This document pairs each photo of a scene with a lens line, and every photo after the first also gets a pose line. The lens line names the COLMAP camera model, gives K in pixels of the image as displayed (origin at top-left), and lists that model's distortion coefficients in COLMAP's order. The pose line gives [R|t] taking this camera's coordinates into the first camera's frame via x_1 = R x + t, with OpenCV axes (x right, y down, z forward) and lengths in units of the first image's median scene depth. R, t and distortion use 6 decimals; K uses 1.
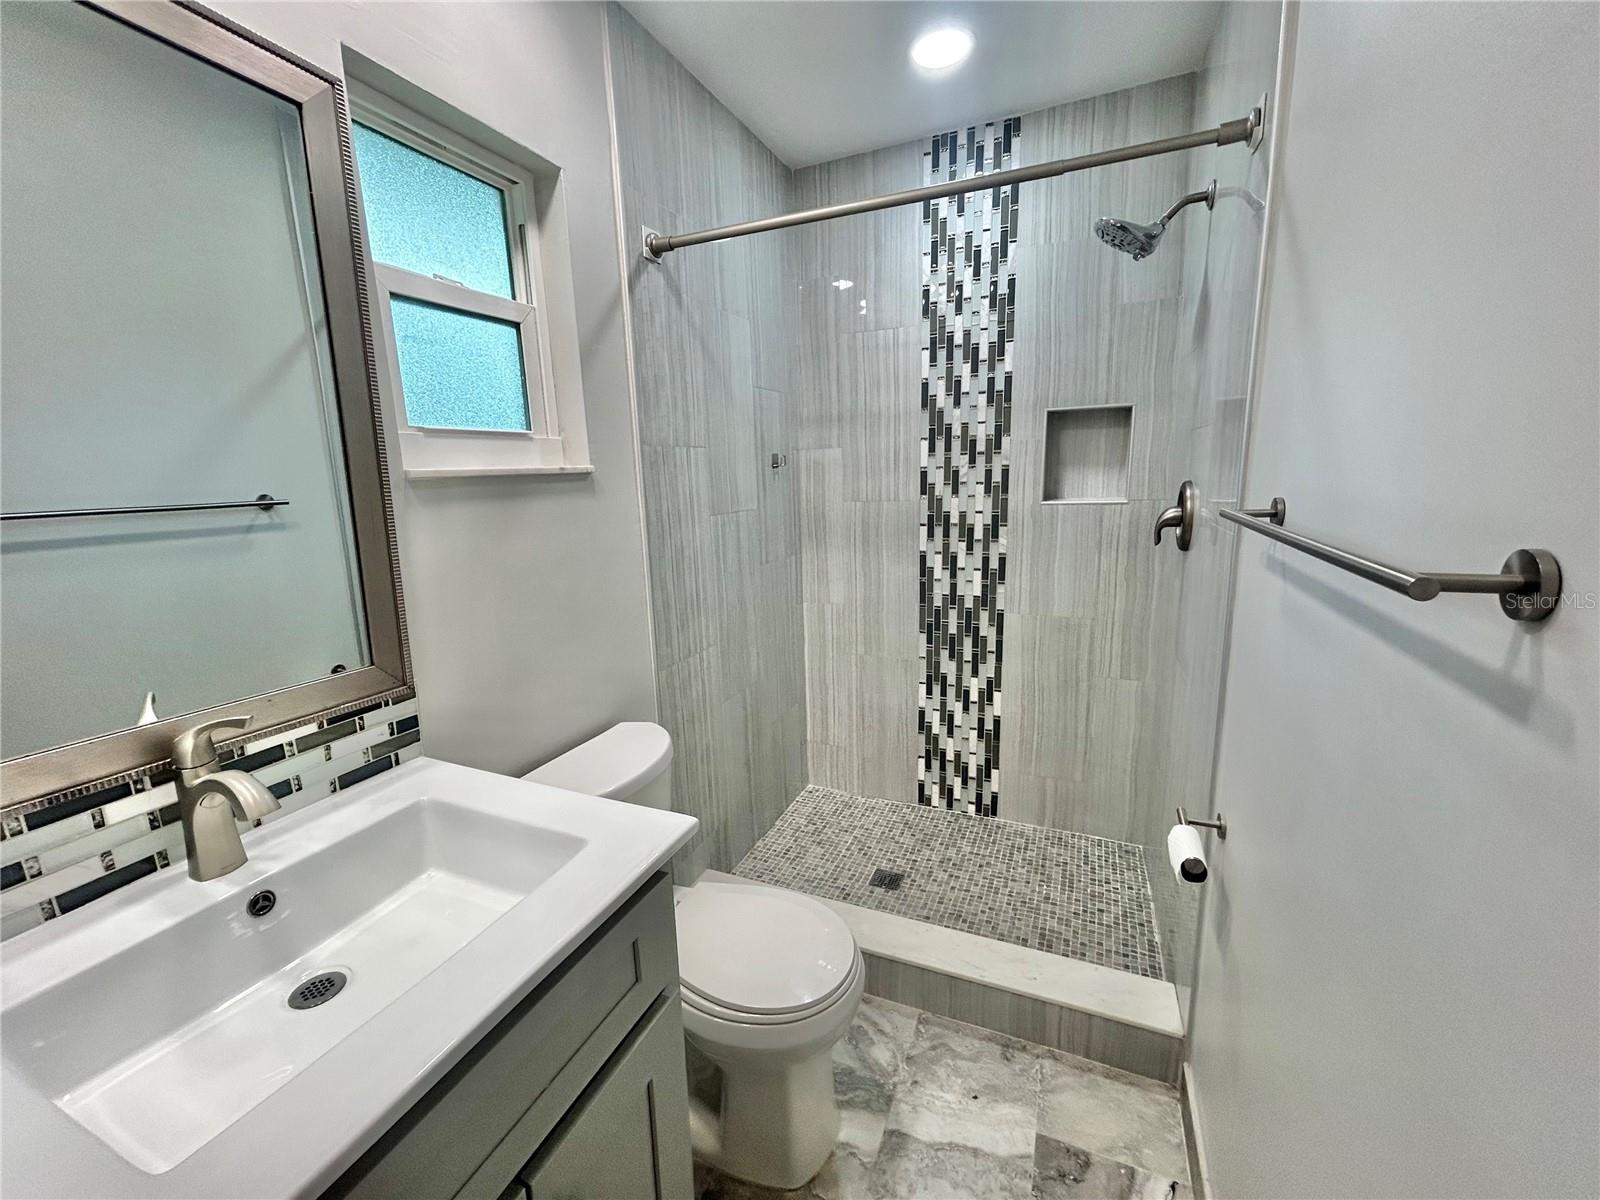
lens RADIAL K [[646.1, 0, 800.3], [0, 646.1, 592.0], [0, 0, 1]] dist [-0.002000, 0.000464]
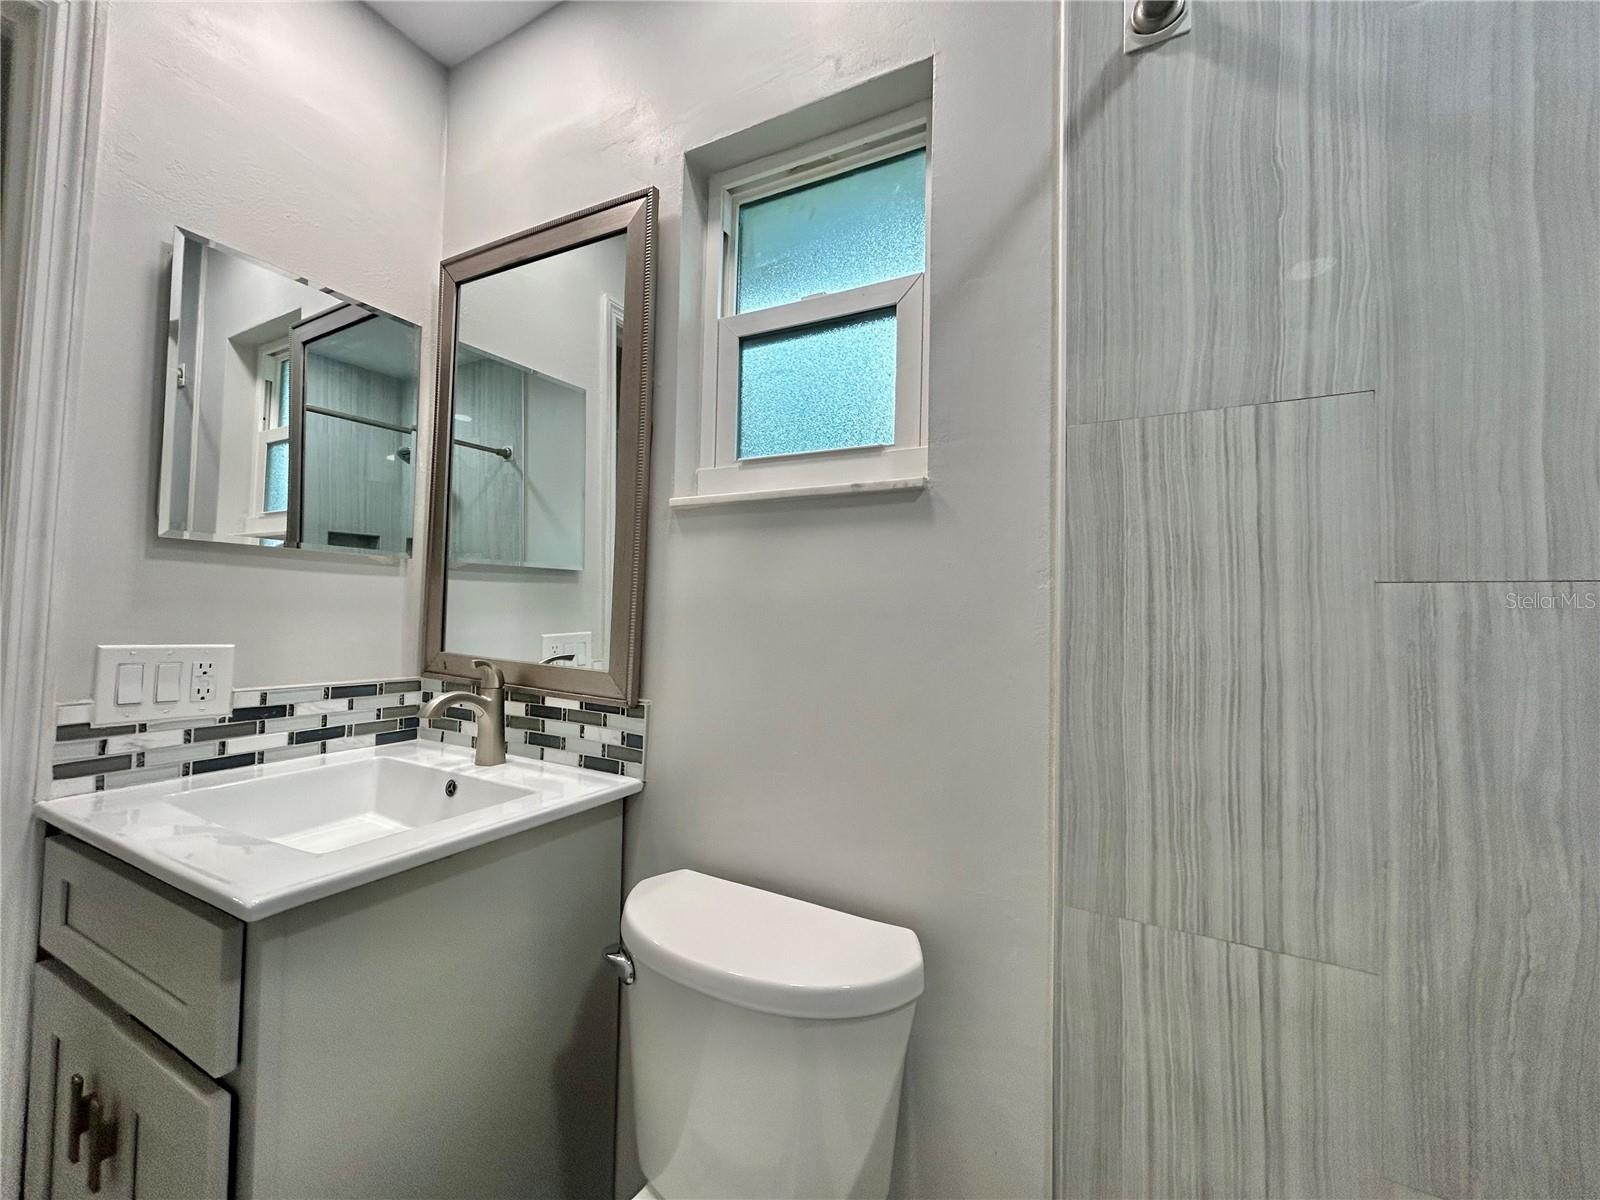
lens RADIAL K [[646.1, 0, 800.2], [0, 646.1, 593.5], [0, 0, 1]] dist [-0.002000, 0.000464]
pose [[-0.087239, -0.007767, -0.996157, 0.295947], [-0.206356, 0.978421, 0.010443, -0.068056], [0.974580, 0.206474, -0.086960, 0.946708]]
